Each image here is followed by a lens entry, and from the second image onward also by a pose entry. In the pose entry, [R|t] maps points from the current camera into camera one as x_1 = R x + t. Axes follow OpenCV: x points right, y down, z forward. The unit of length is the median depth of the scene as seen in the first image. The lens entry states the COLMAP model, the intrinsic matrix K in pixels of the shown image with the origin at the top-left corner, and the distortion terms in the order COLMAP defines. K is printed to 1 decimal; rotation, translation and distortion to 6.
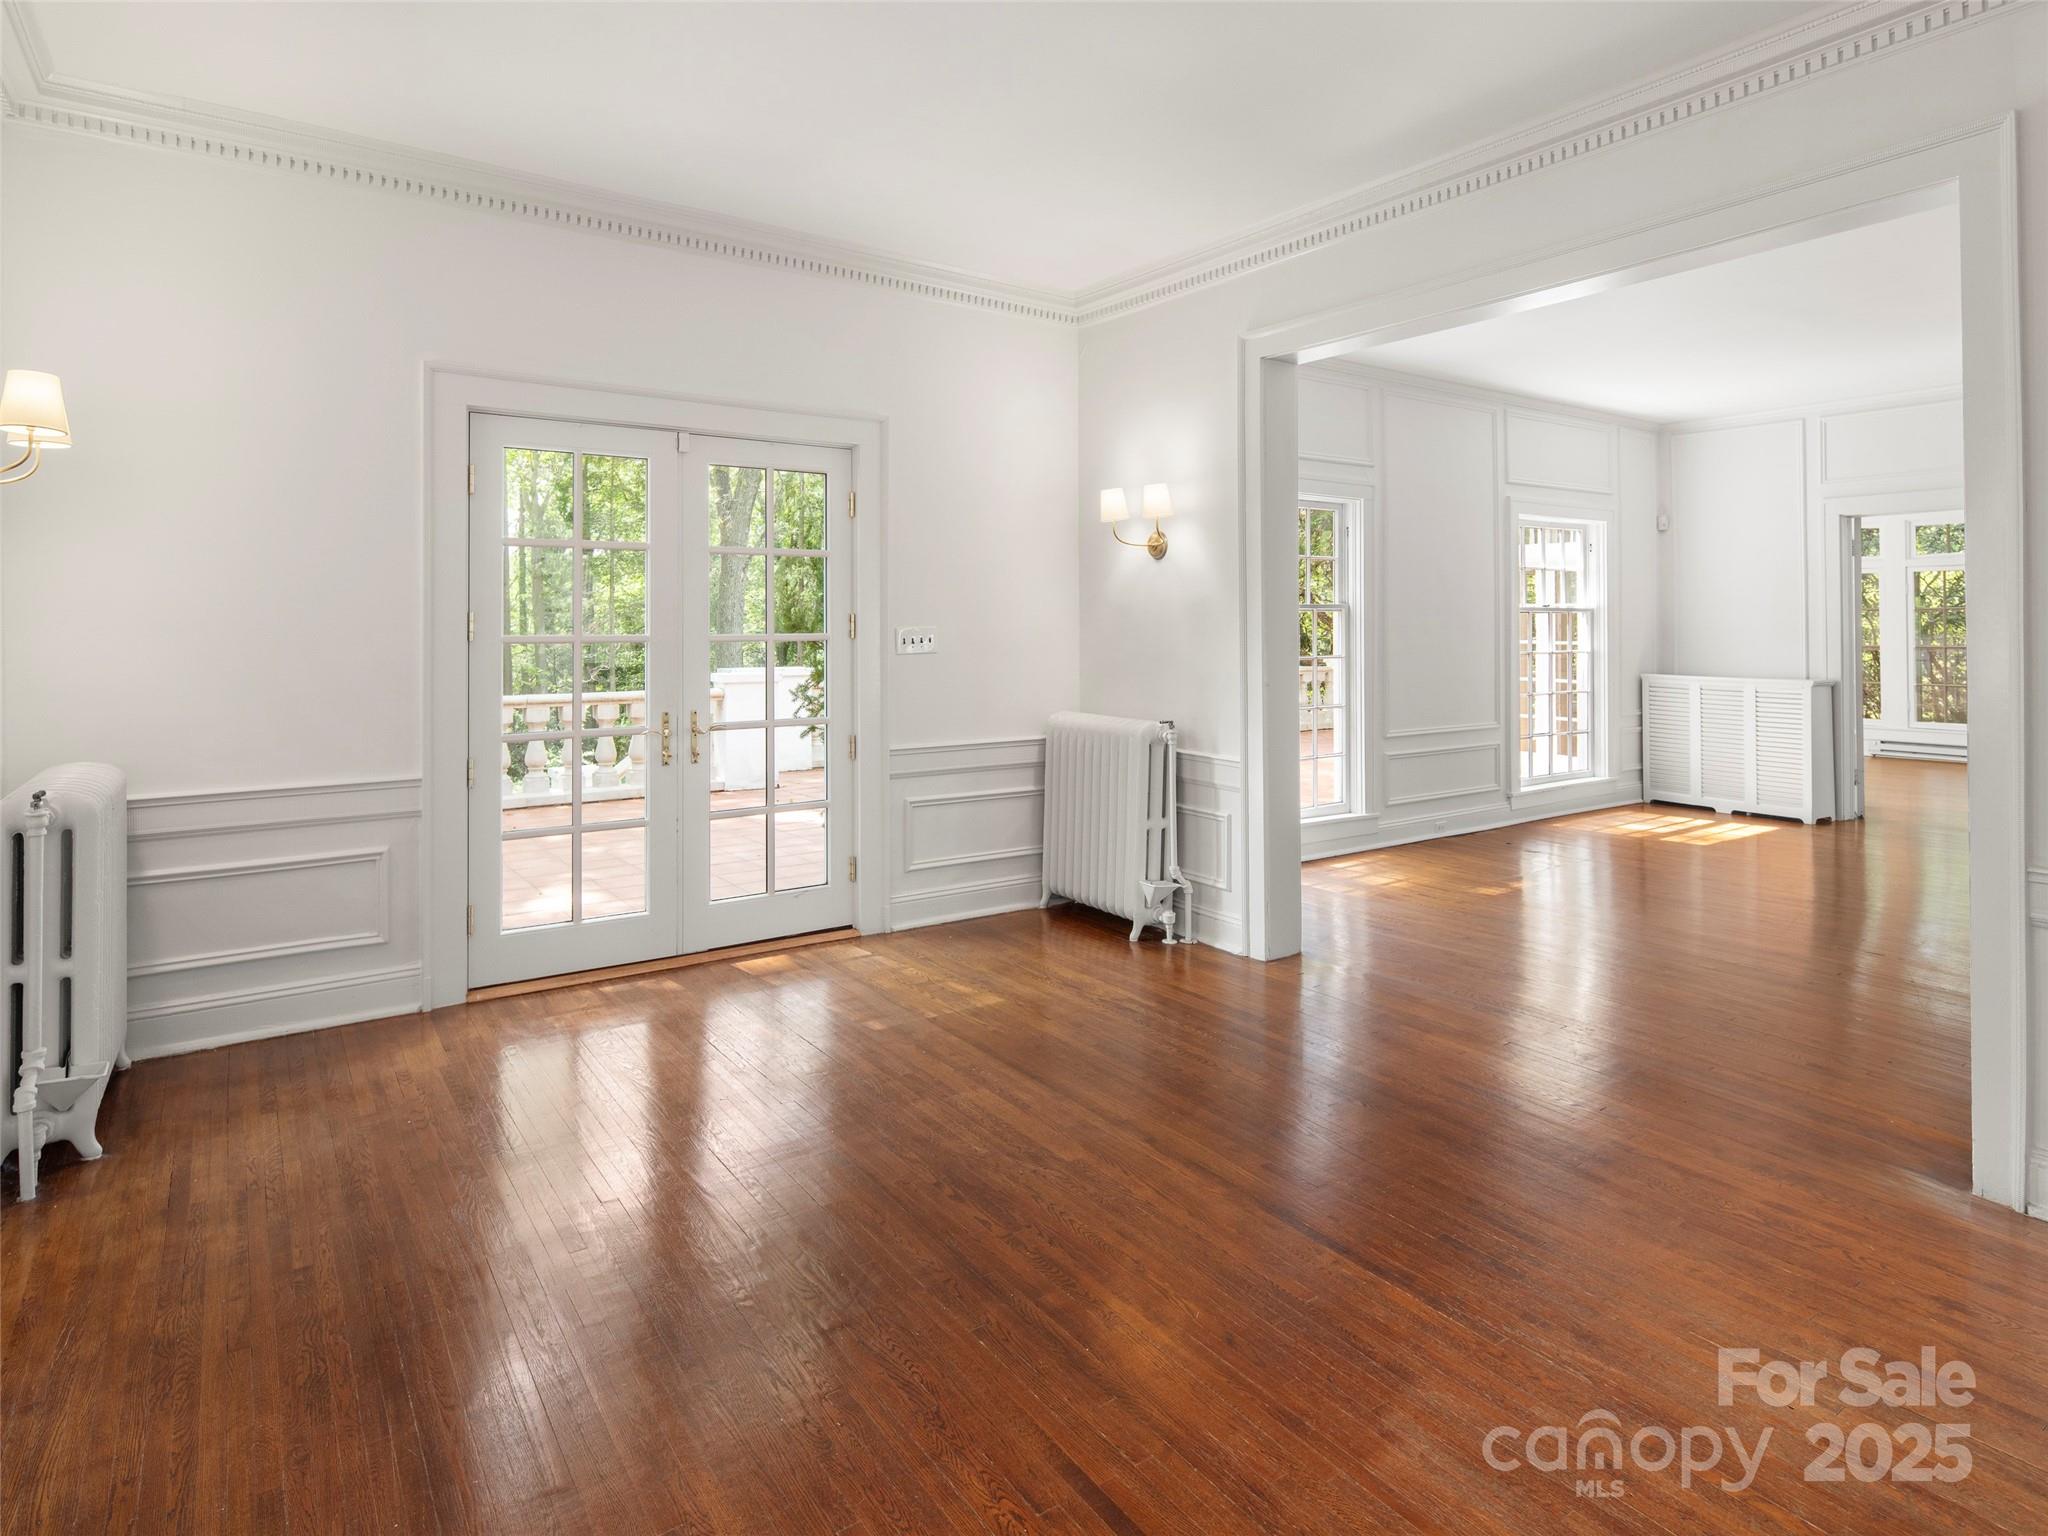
lens RADIAL K [[1133.3, 0, 1033.5], [0, 1133.3, 767.4], [0, 0, 1]] dist [0.001756, -0.000110]
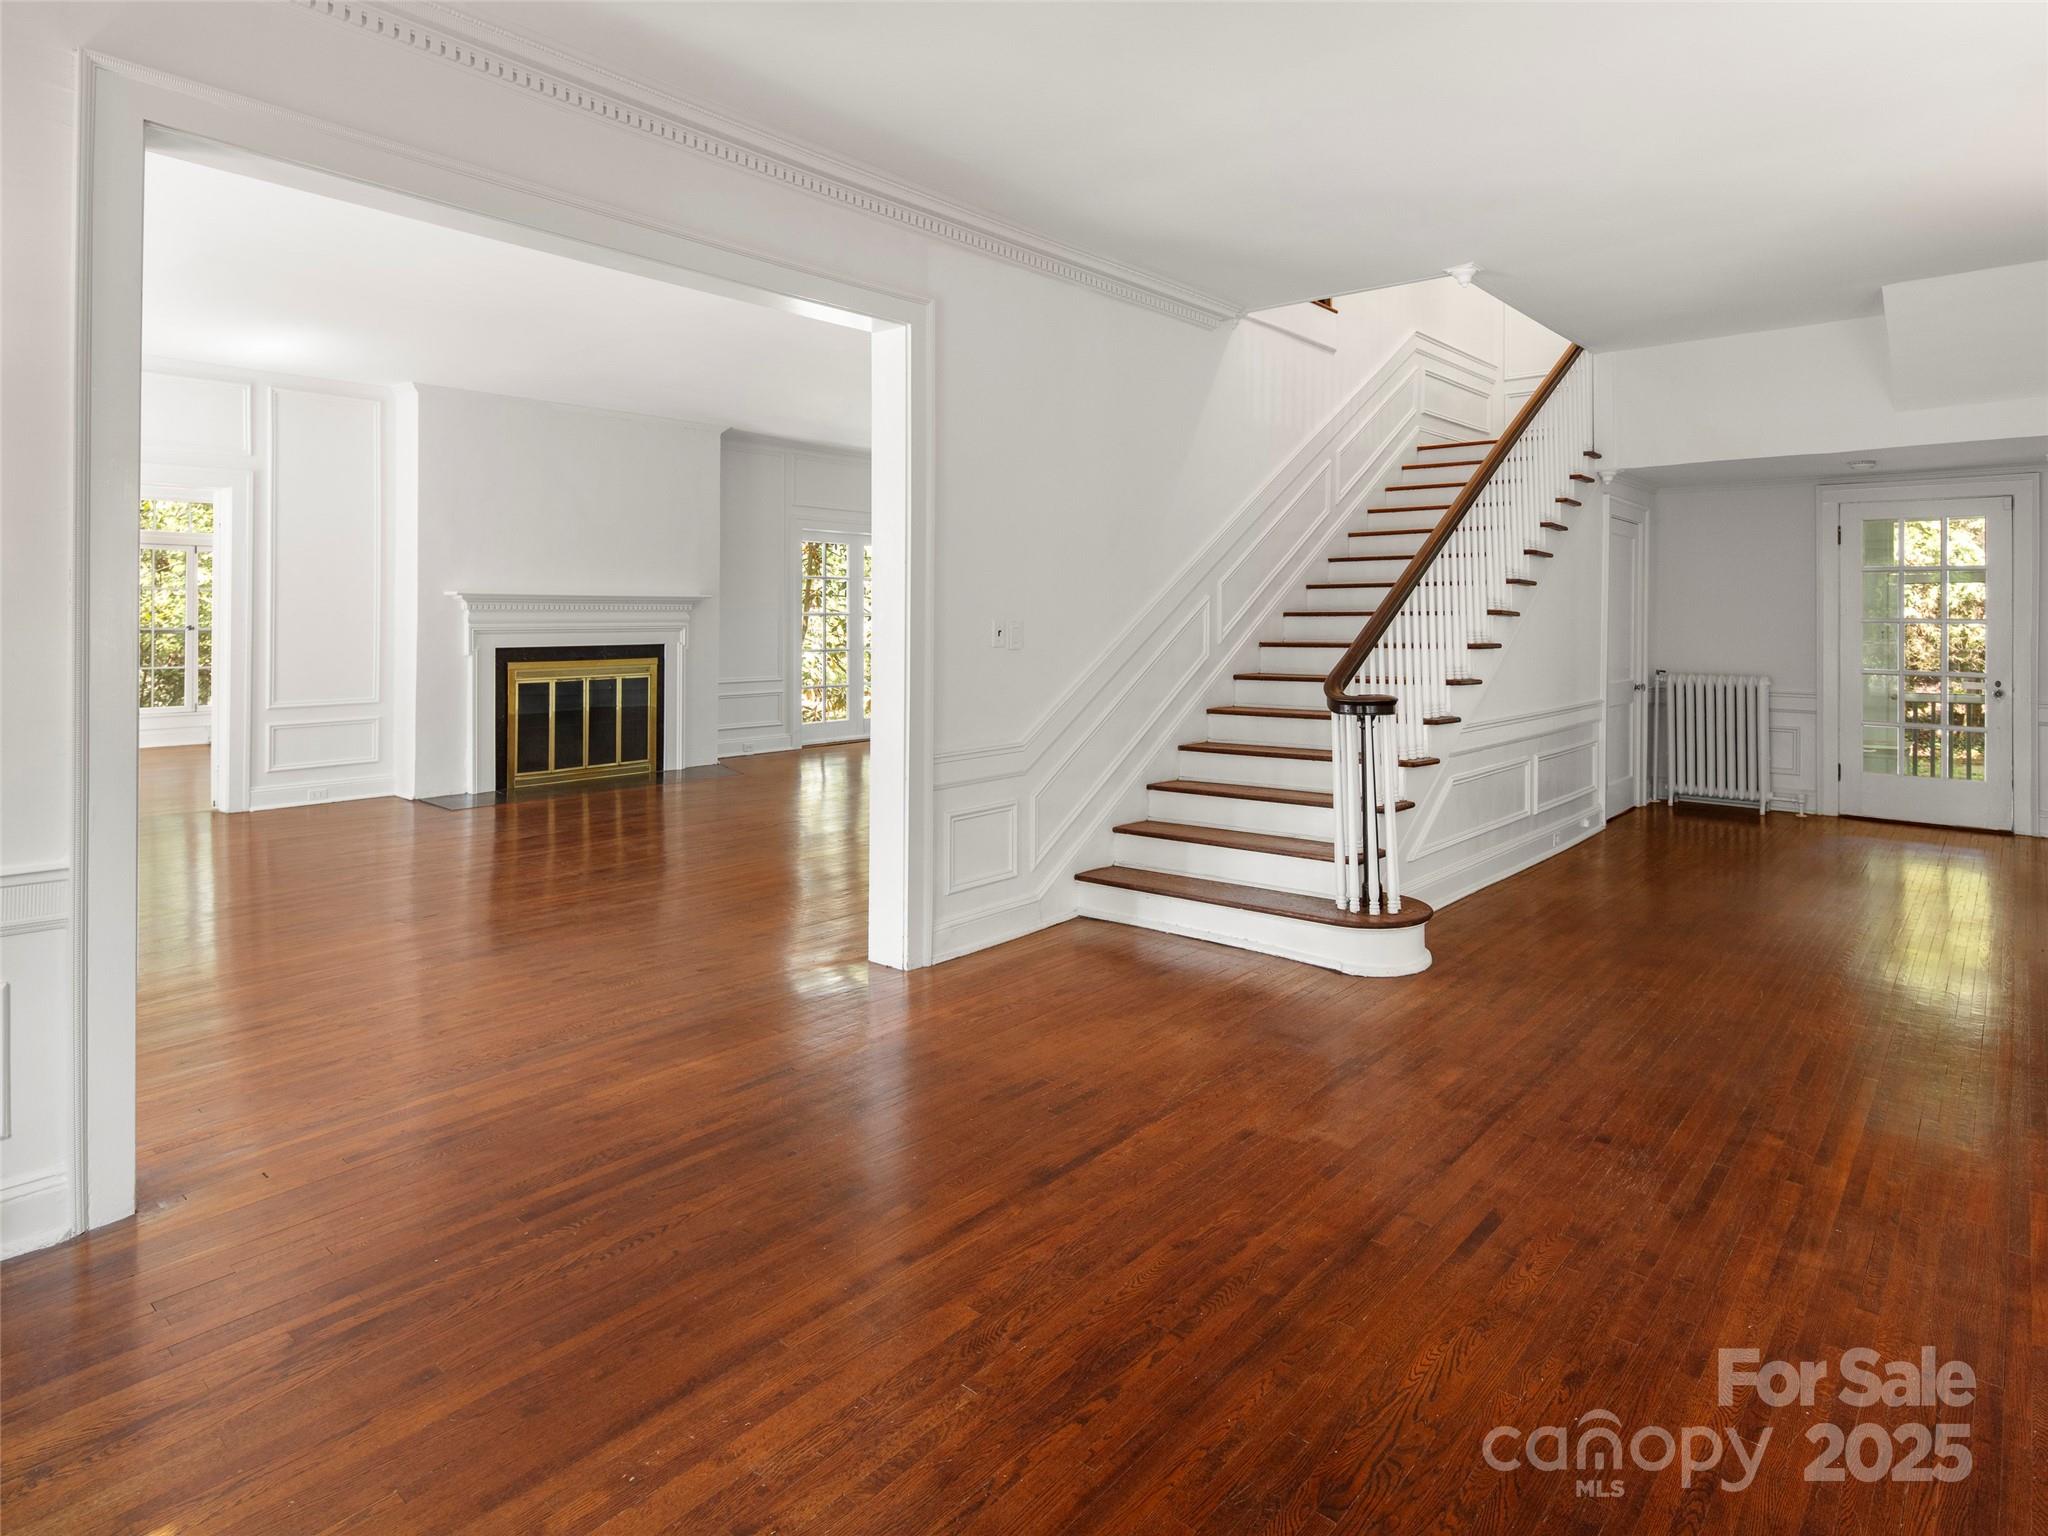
lens RADIAL K [[1133.3, 0, 1033.5], [0, 1133.3, 767.4], [0, 0, 1]] dist [0.001756, -0.000110]
pose [[-0.245973, -0.131700, 0.960288, -0.661801], [0.117073, 0.979436, 0.164314, -0.136163], [-0.962181, 0.152840, -0.225496, 1.073875]]
